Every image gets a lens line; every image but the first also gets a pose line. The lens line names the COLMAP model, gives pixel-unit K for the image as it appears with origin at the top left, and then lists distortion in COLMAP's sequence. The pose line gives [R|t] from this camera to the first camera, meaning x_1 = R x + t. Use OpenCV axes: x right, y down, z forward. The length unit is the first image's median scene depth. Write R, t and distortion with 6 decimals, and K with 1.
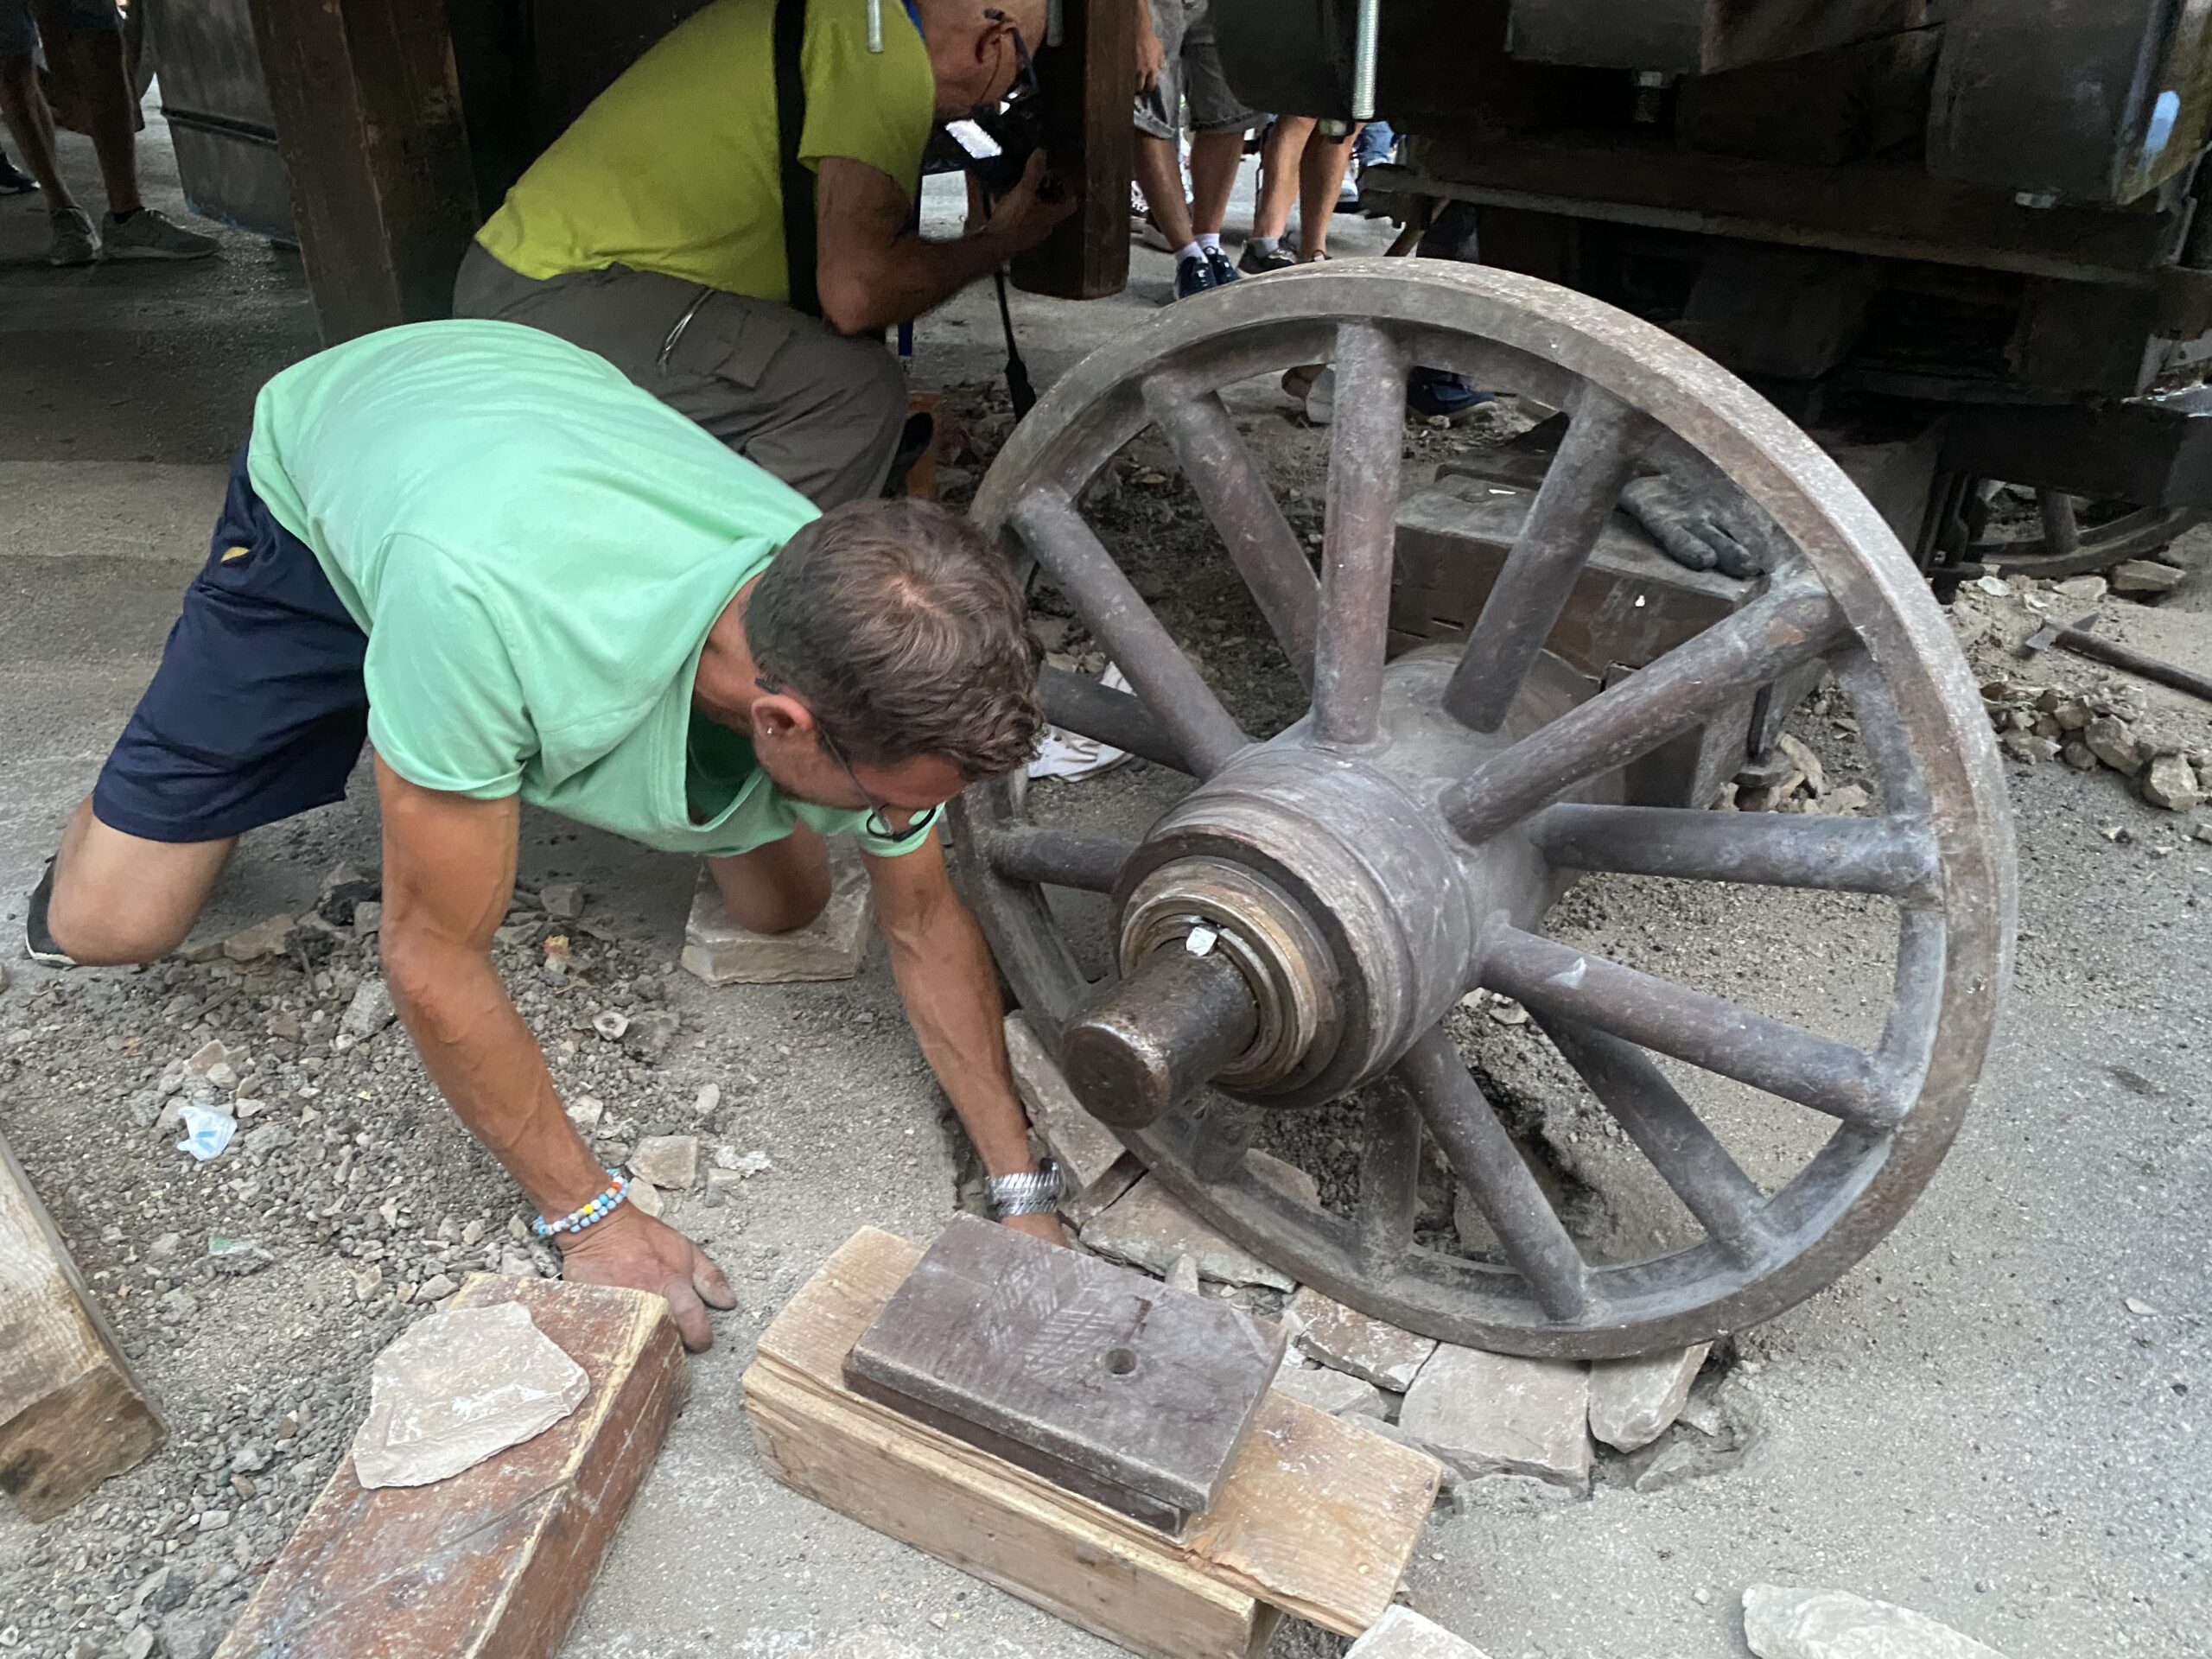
lens RADIAL K [[1722.1, 0, 1109.0], [0, 1722.1, 813.3], [0, 0, 1]] dist [0.044310, -0.053554]
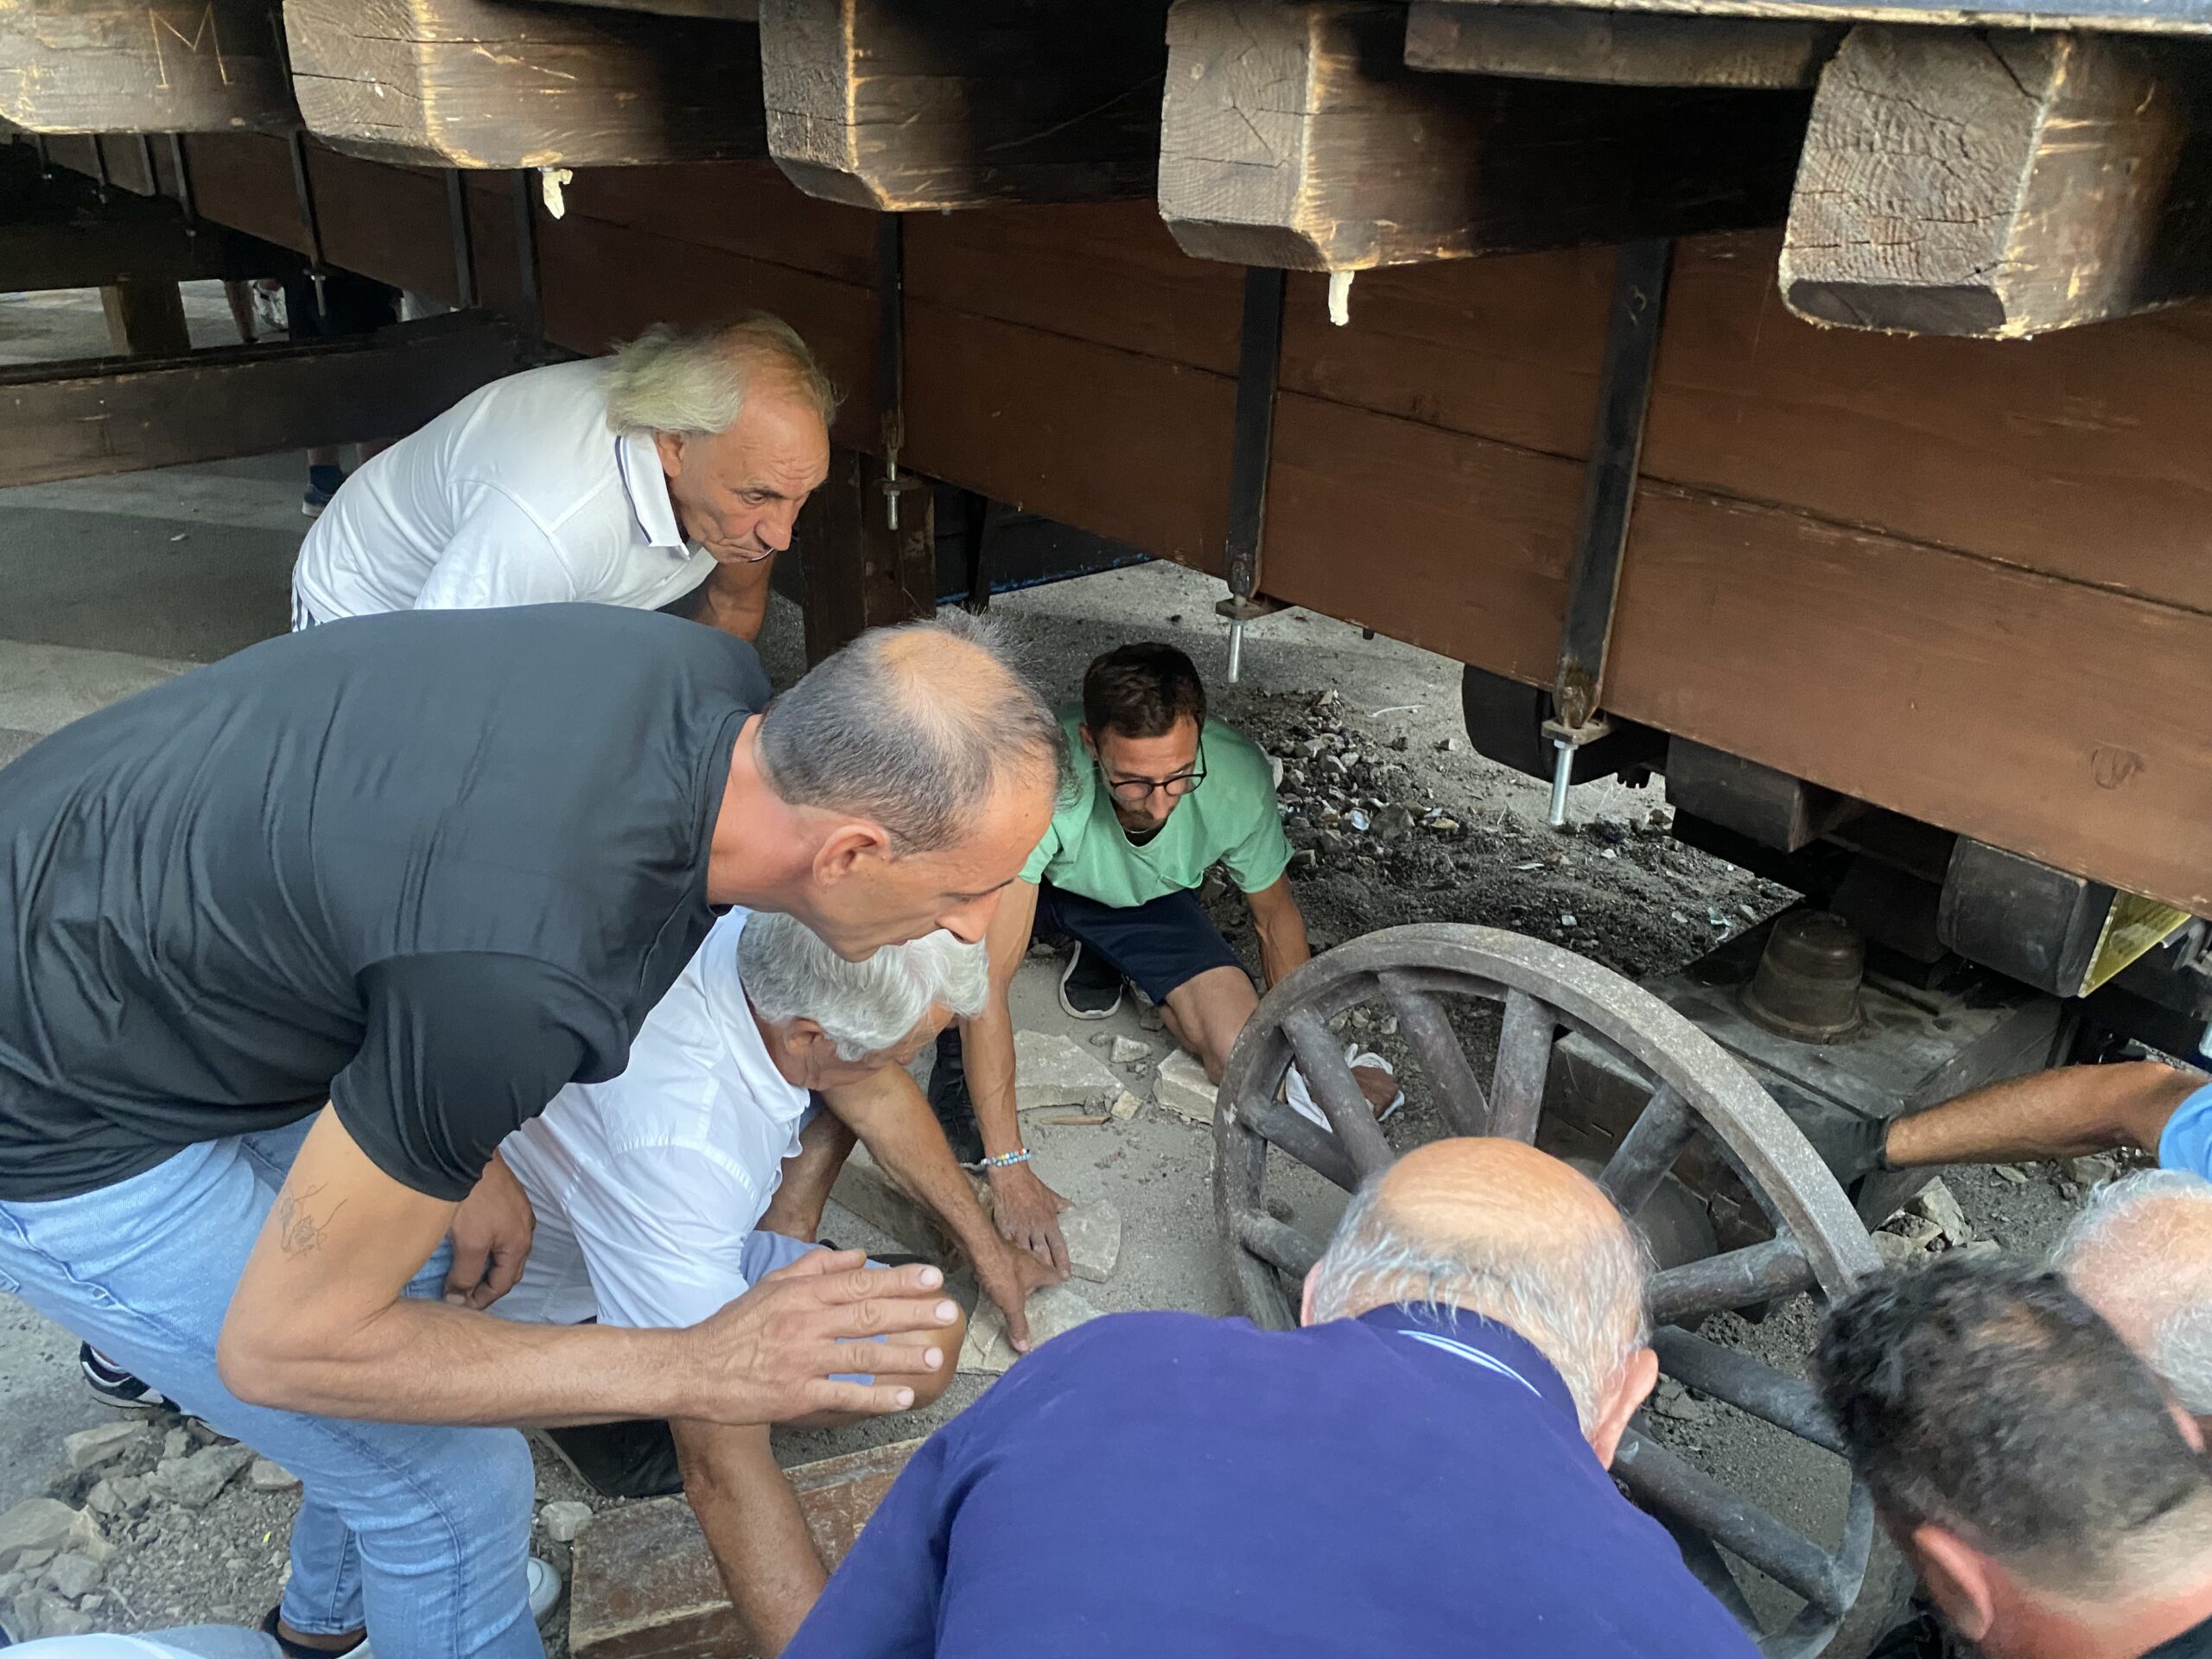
lens RADIAL K [[1722.1, 0, 1098.3], [0, 1722.1, 840.8], [0, 0, 1]] dist [0.044310, -0.053554]
pose [[0.974165, 0.127562, -0.186361, 0.049846], [-0.135278, 0.990376, -0.029238, -0.316862], [0.180838, 0.053693, 0.982046, -0.521021]]
